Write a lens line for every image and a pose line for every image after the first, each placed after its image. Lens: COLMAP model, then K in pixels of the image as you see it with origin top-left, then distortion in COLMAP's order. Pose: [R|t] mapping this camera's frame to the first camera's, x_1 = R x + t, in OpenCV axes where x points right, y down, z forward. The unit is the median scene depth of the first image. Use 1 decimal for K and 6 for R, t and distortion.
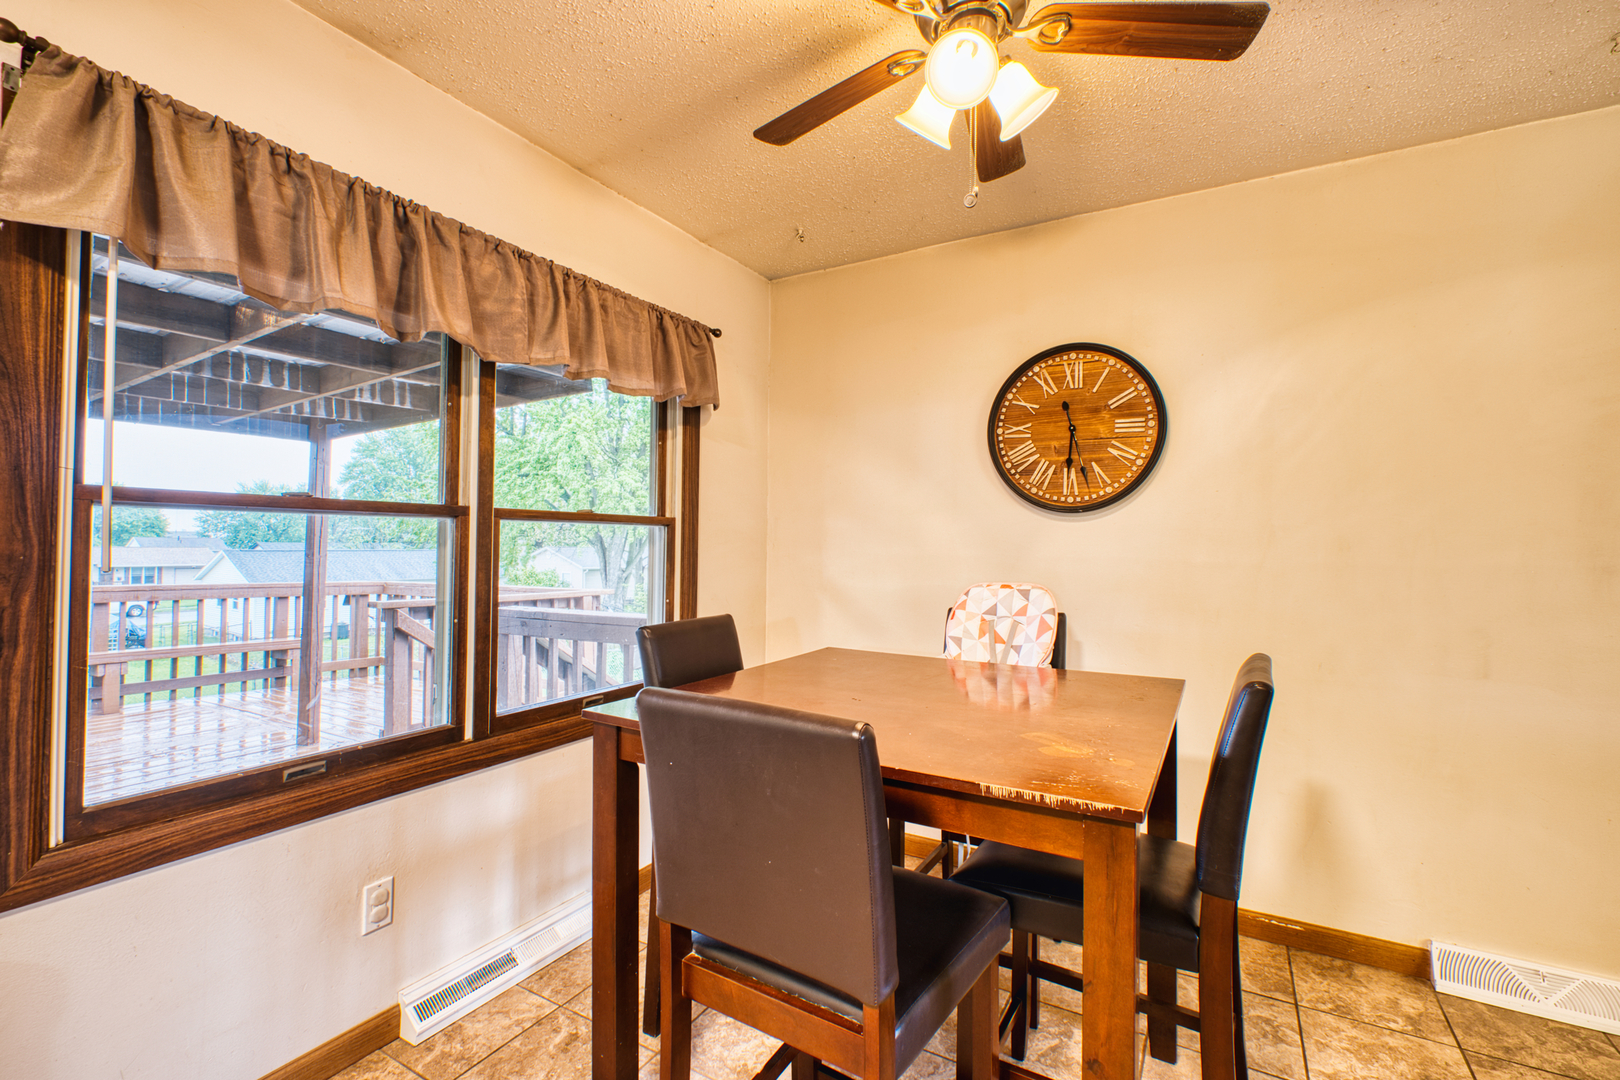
lens RADIAL K [[715.4, 0, 808.0], [0, 715.4, 534.7], [0, 0, 1]] dist [-0.007775, 0.000266]
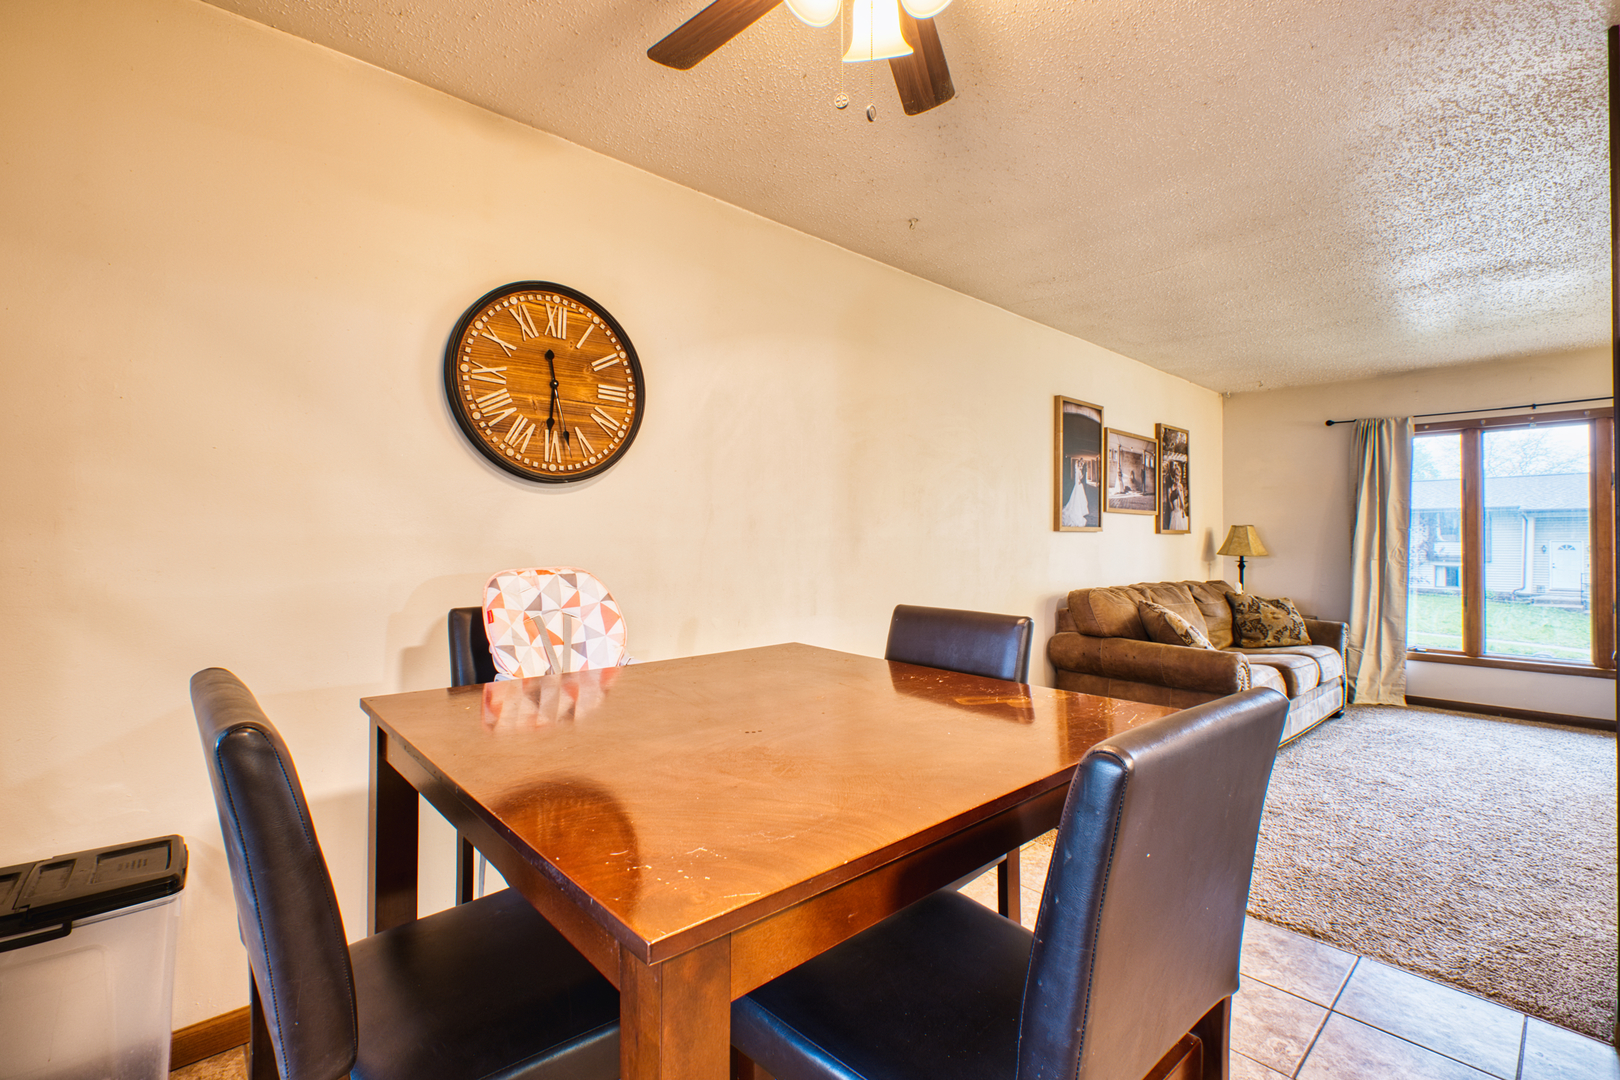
lens RADIAL K [[715.4, 0, 810.5], [0, 715.4, 532.8], [0, 0, 1]] dist [-0.007775, 0.000266]
pose [[0.298200, -0.002189, 0.954501, -0.352924], [-0.006139, 0.999972, 0.004211, 0.022783], [-0.954484, -0.007115, 0.298178, 0.457206]]
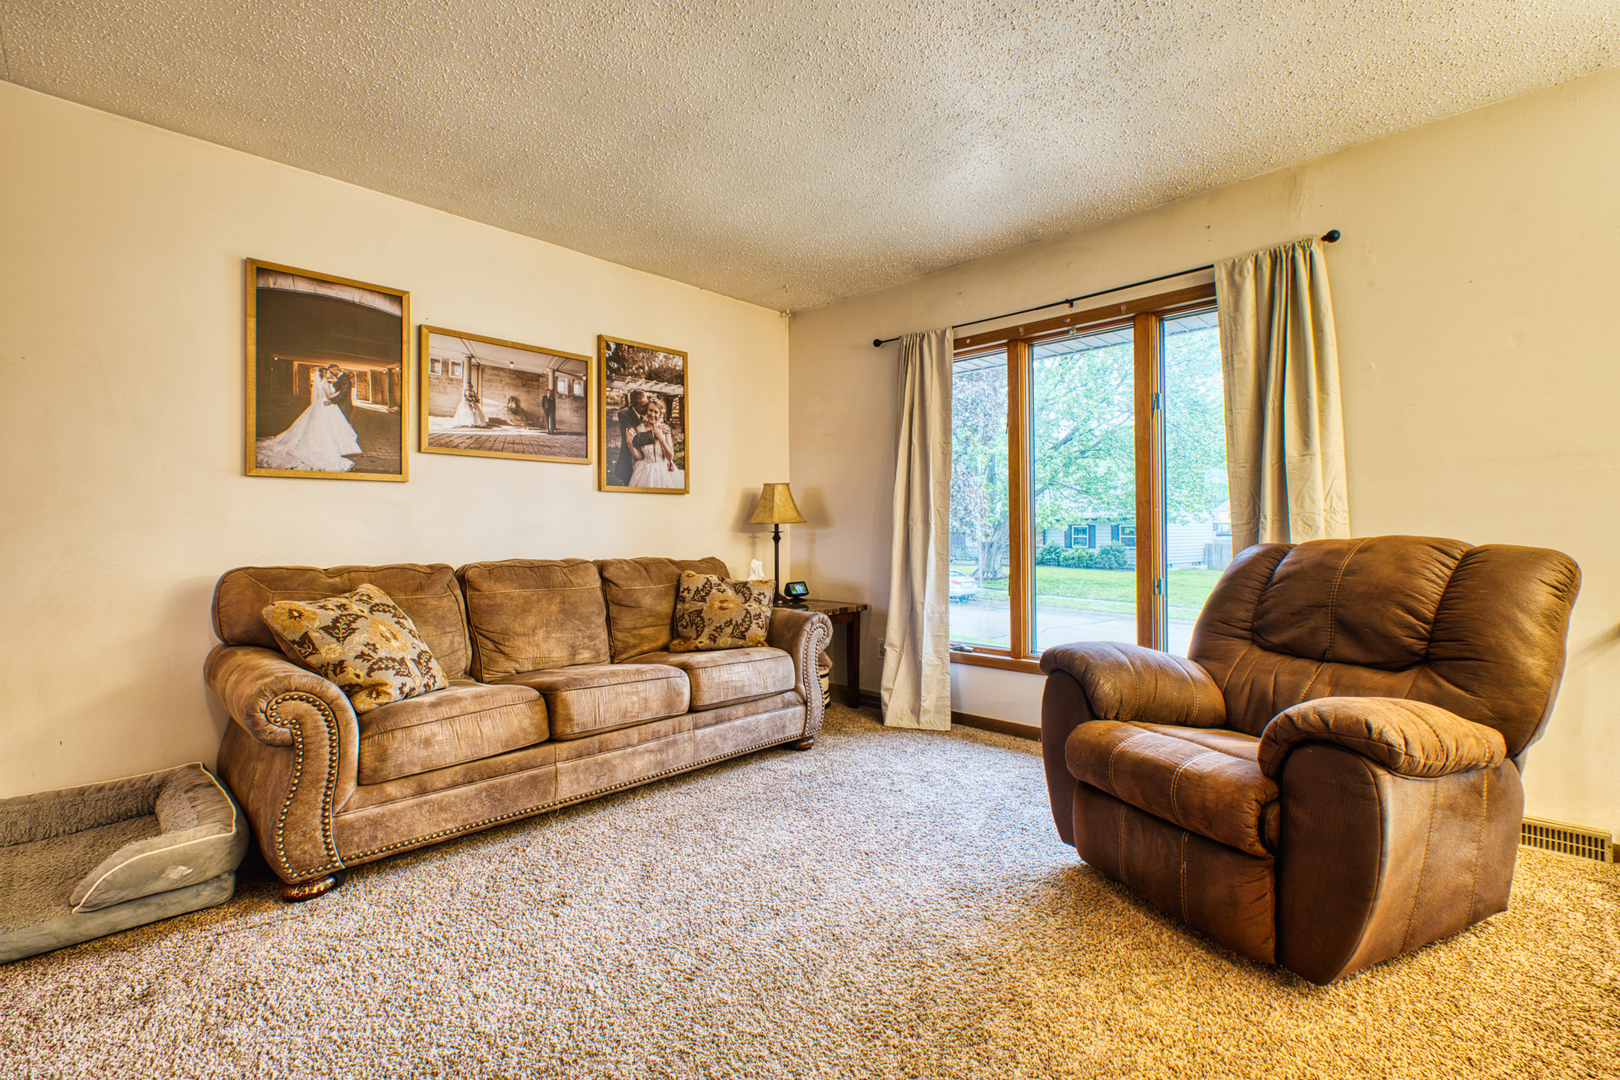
lens RADIAL K [[715.4, 0, 809.4], [0, 715.4, 531.5], [0, 0, 1]] dist [-0.007775, 0.000266]
pose [[0.234428, -0.012492, 0.972053, 0.585110], [0.001850, 0.999921, 0.012404, 0.092193], [-0.972132, -0.001110, 0.234432, -0.631623]]
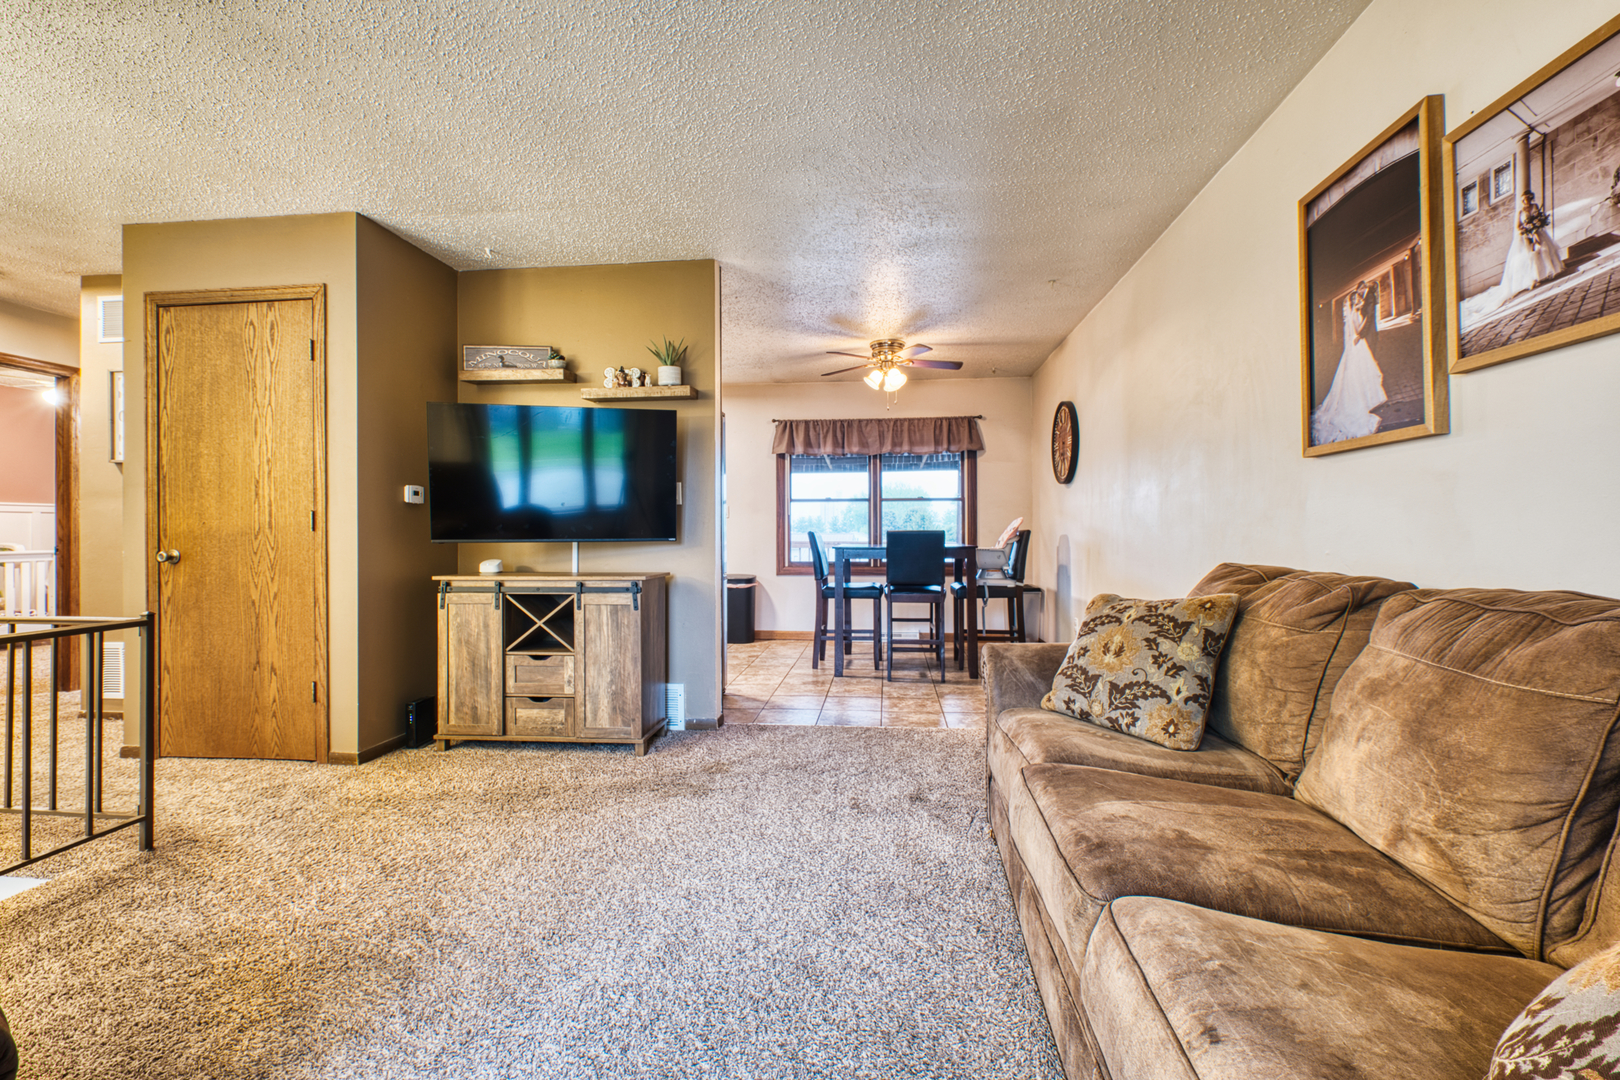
lens RADIAL K [[715.4, 0, 806.5], [0, 715.4, 528.8], [0, 0, 1]] dist [-0.007775, 0.000266]
pose [[0.405035, -0.016999, -0.914143, 1.946690], [0.014569, 0.999820, -0.012137, 0.111347], [0.914185, -0.008402, 0.405210, -0.510141]]
